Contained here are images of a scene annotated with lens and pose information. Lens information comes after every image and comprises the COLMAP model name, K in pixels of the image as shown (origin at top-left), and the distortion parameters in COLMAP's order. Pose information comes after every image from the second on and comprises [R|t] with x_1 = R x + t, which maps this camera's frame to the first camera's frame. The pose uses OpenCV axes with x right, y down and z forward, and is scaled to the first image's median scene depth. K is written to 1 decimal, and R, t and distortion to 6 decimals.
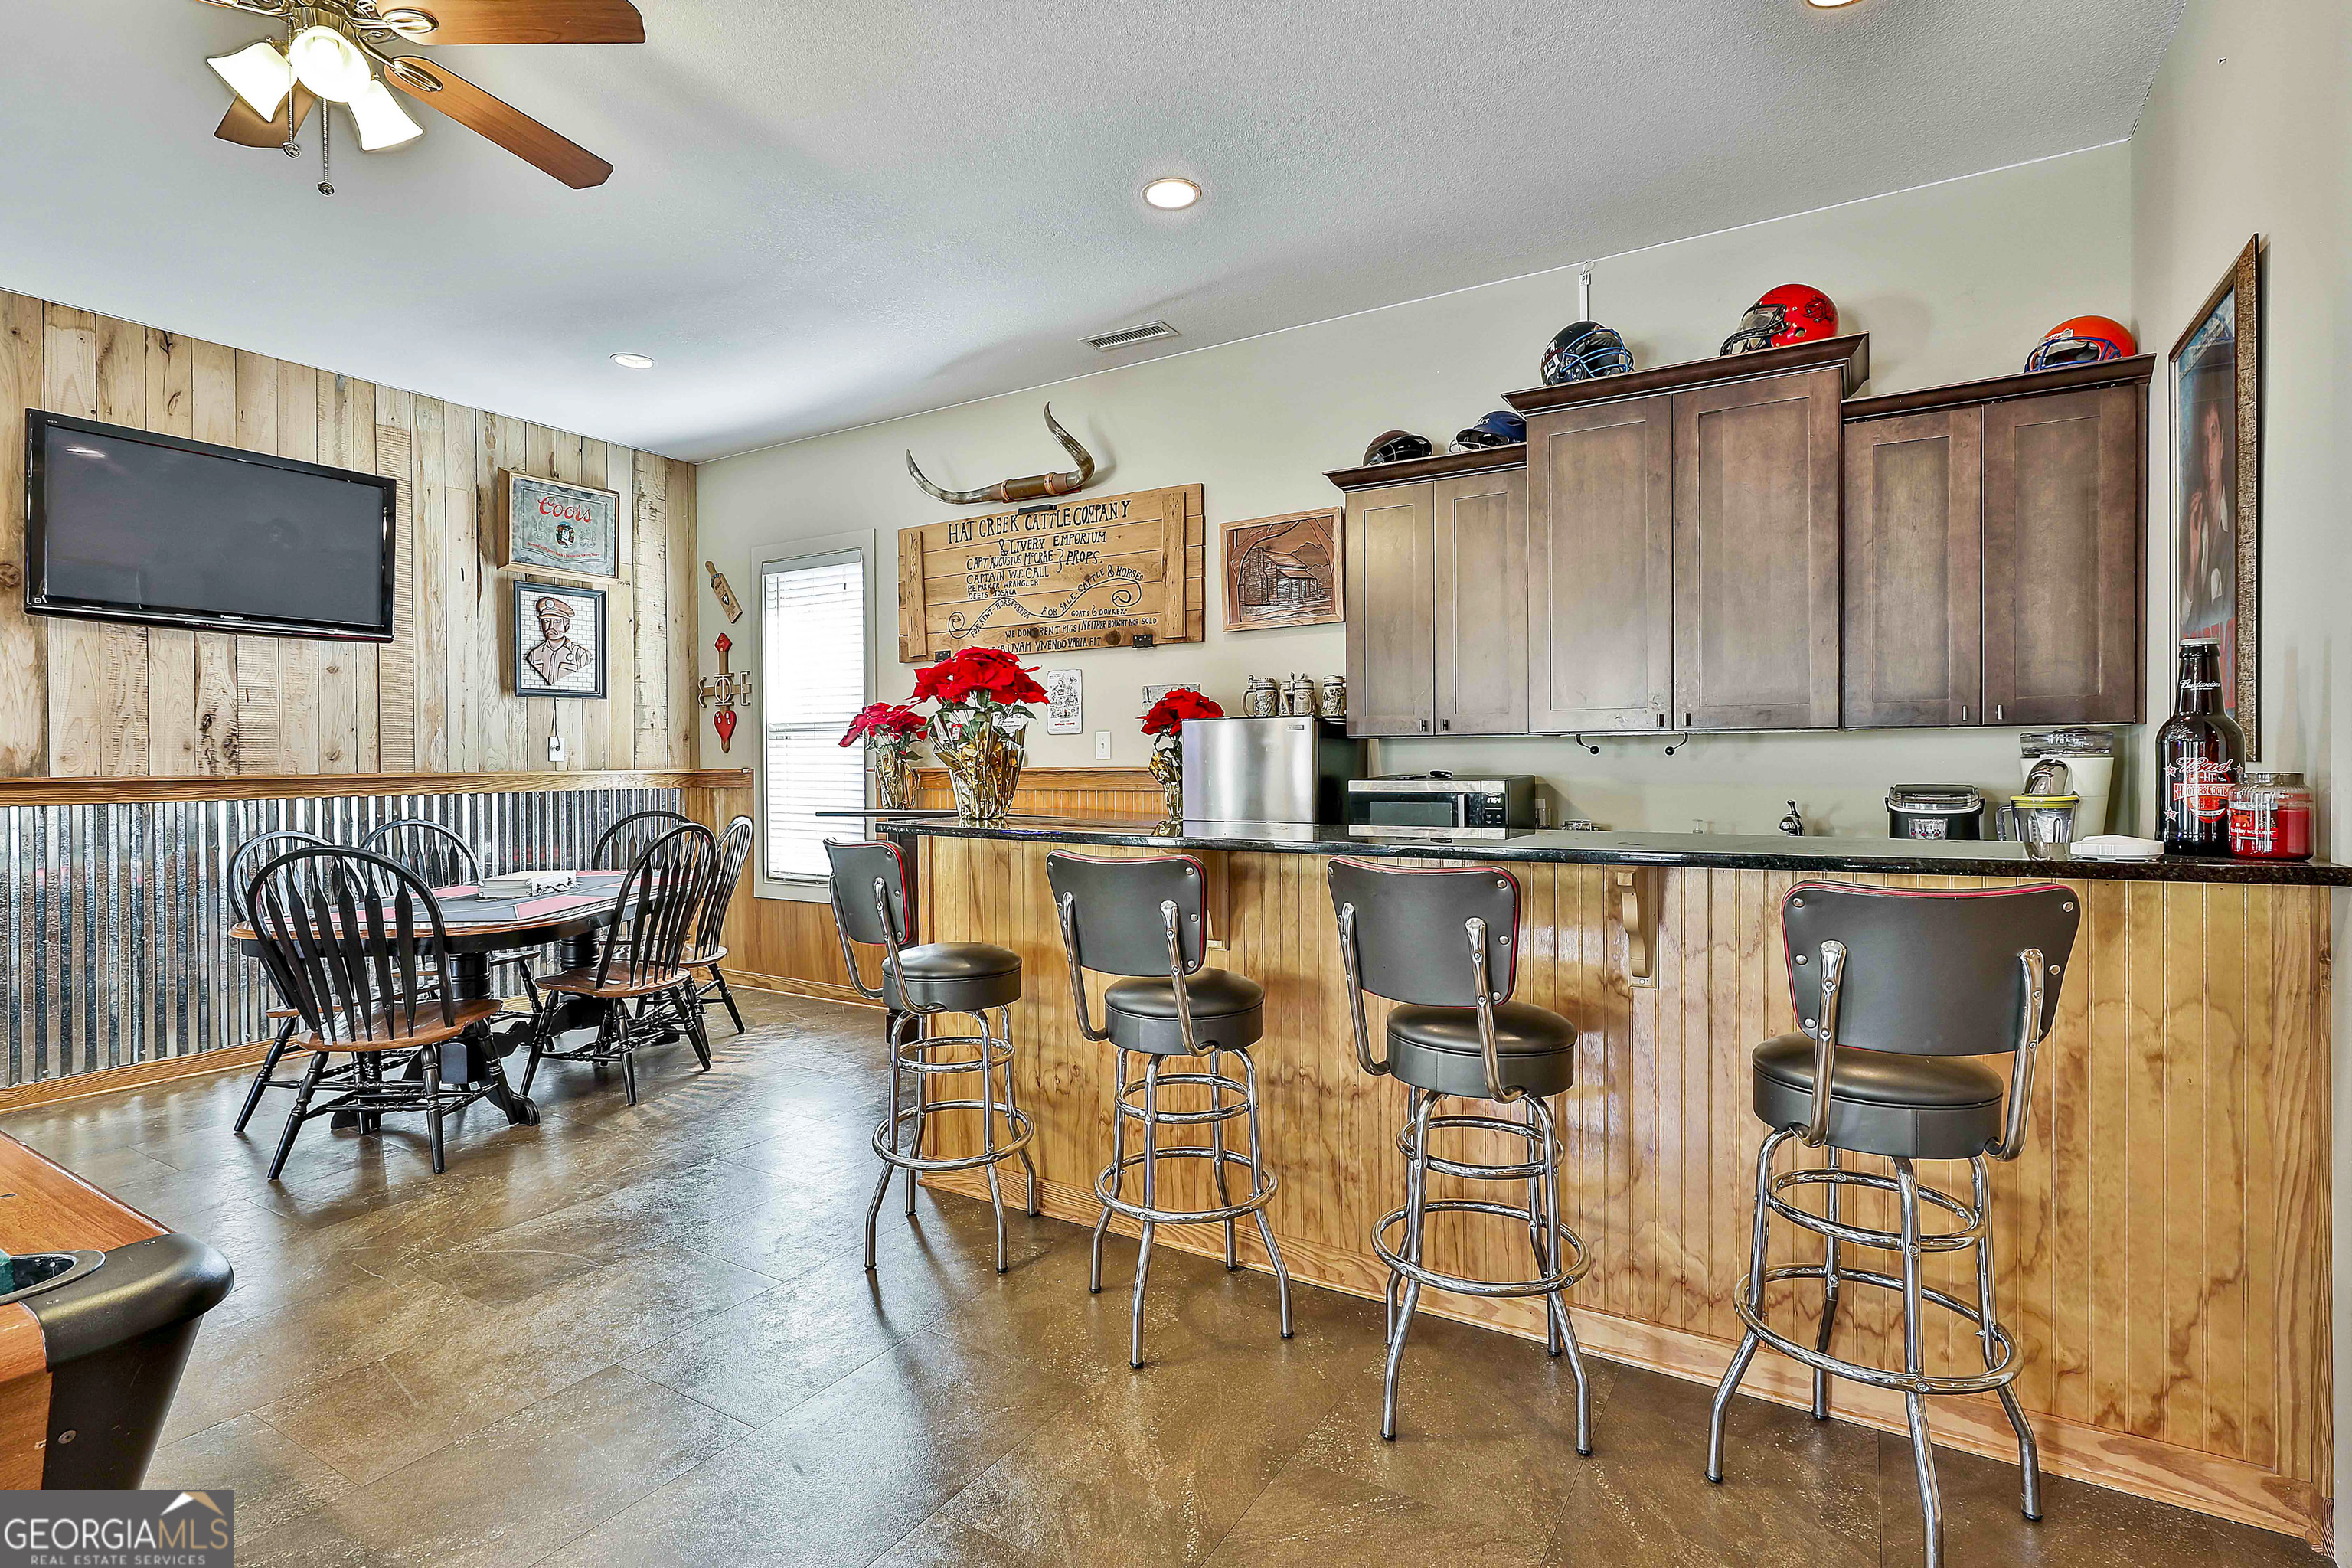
lens RADIAL K [[1133.1, 0, 1177.0], [0, 1133.1, 766.3], [0, 0, 1]] dist [0.006301, 0.000398]
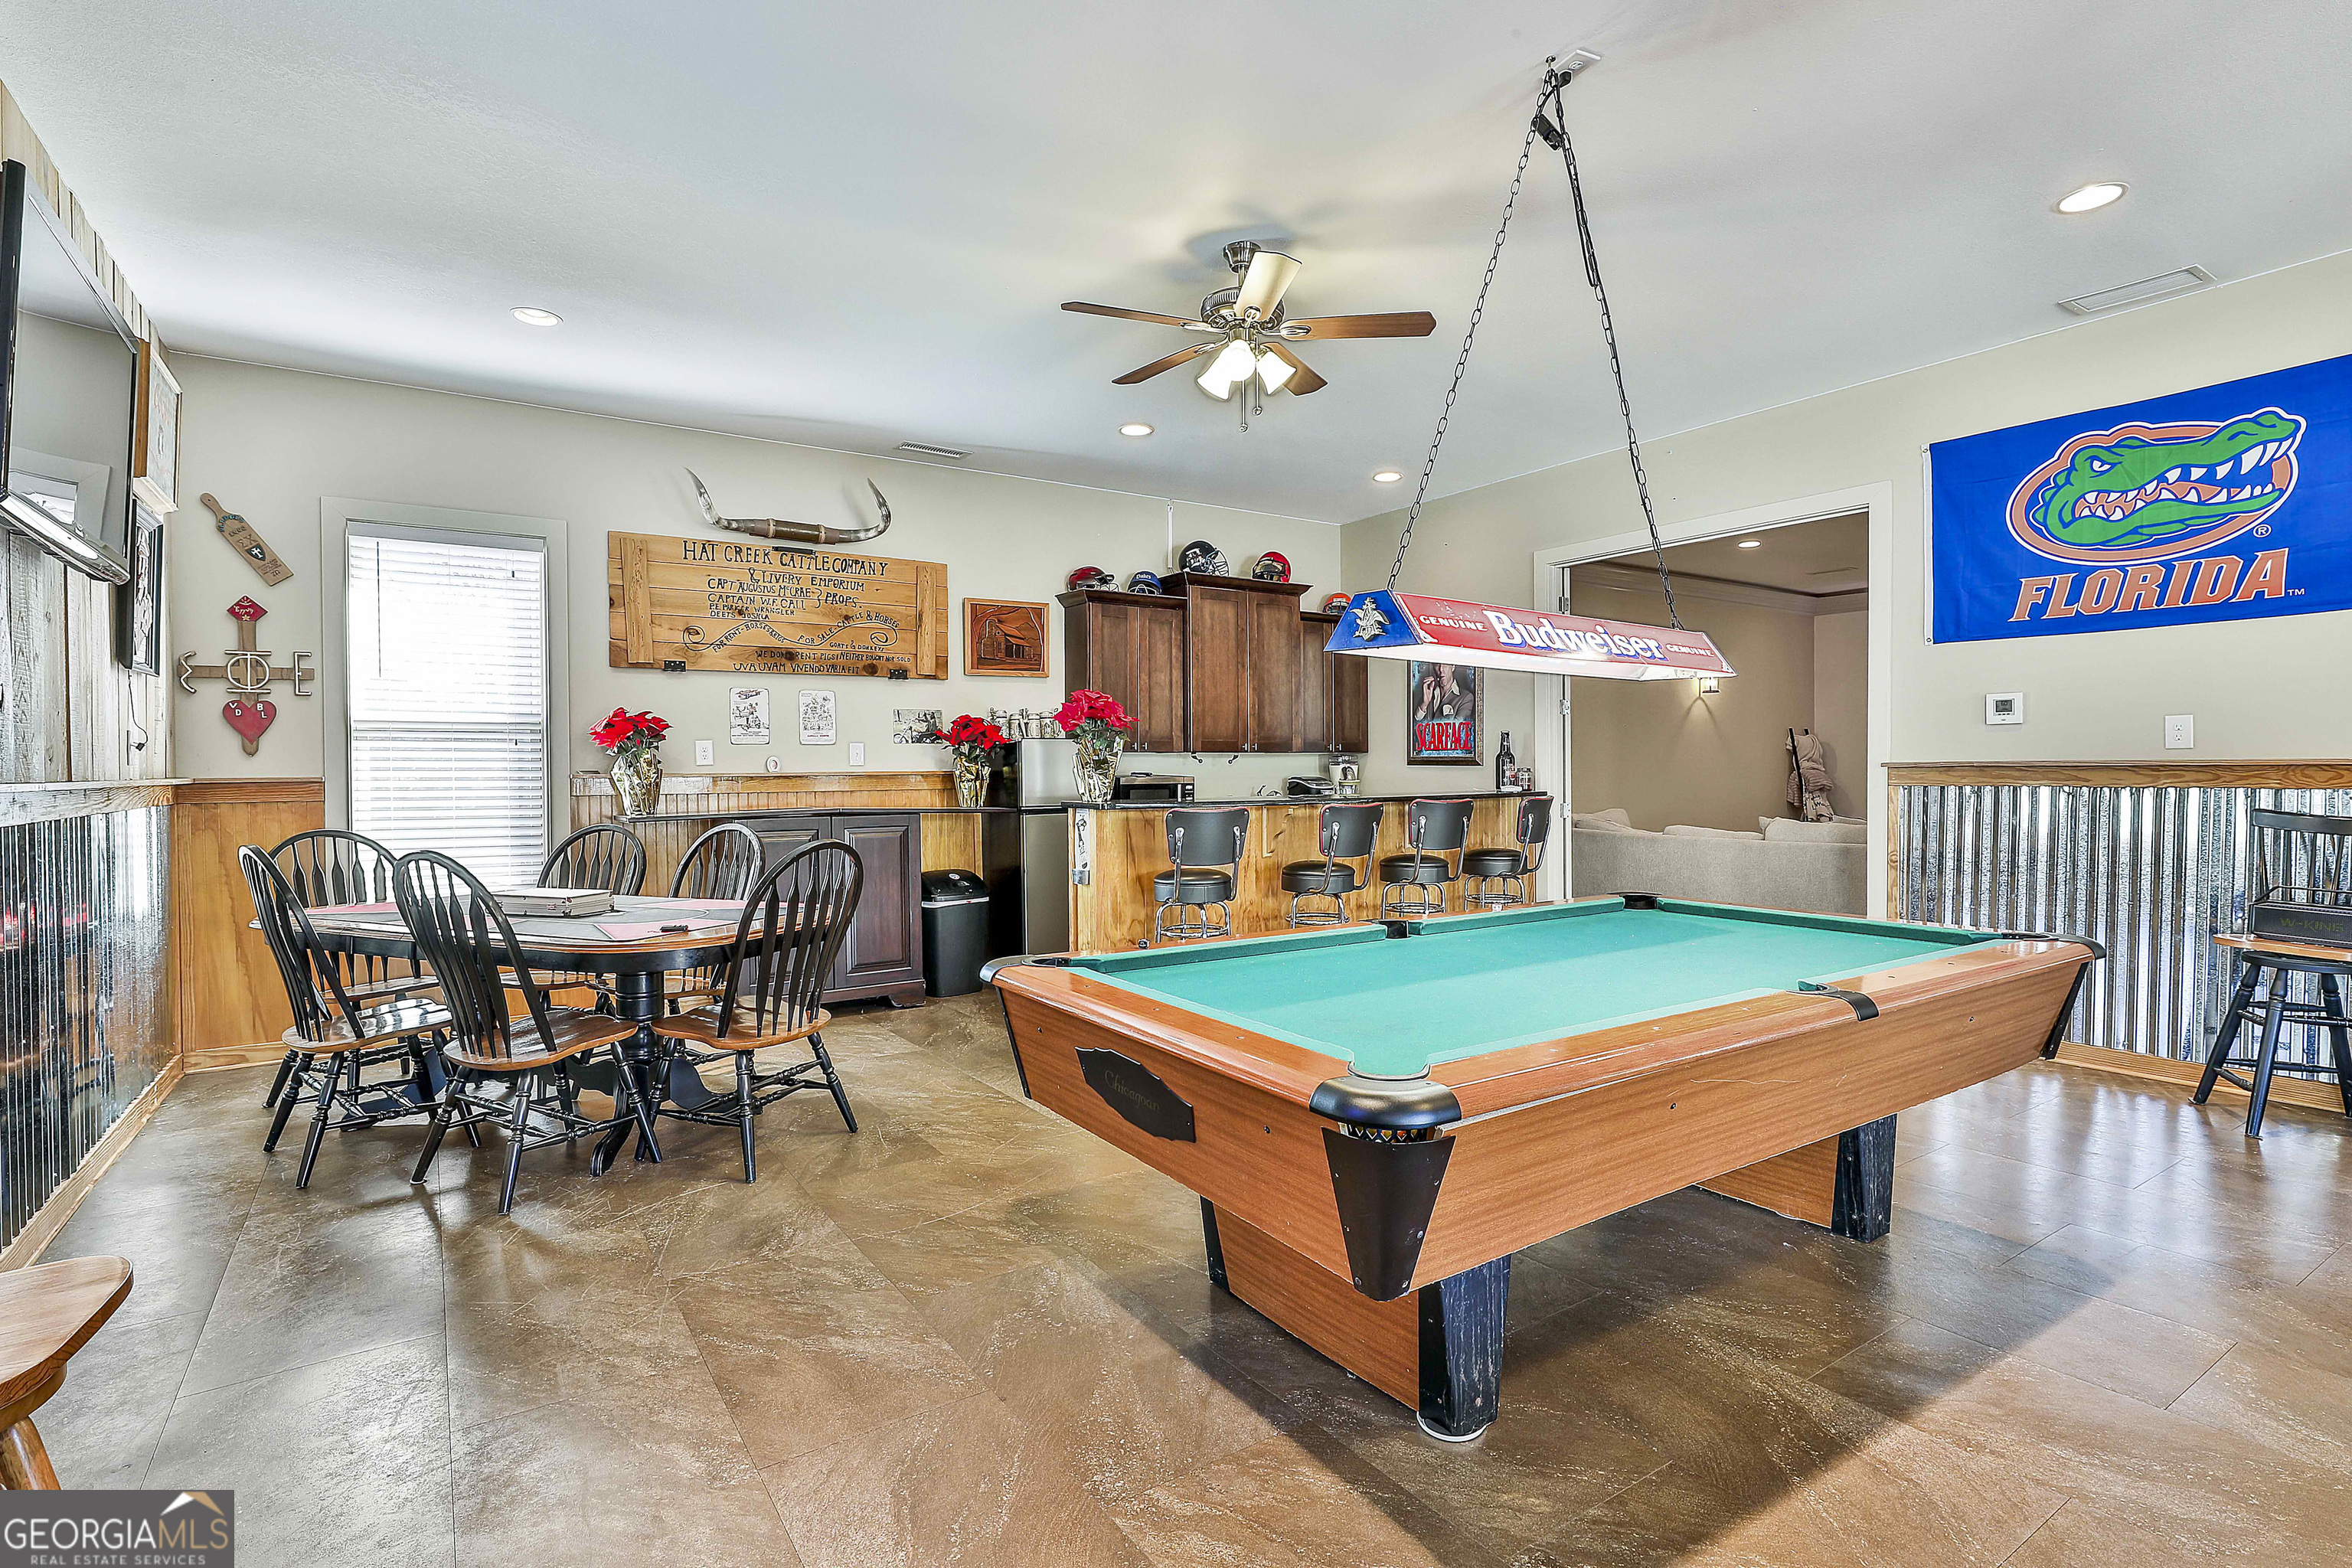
lens RADIAL K [[1137.7, 0, 1176.0], [0, 1137.7, 784.0], [0, 0, 1]] dist [0.001309, -0.000056]
pose [[0.430920, -0.011687, 0.902314, -1.026146], [0.005703, 0.999931, 0.010228, 0.003824], [-0.902372, 0.000739, 0.430958, 0.144234]]
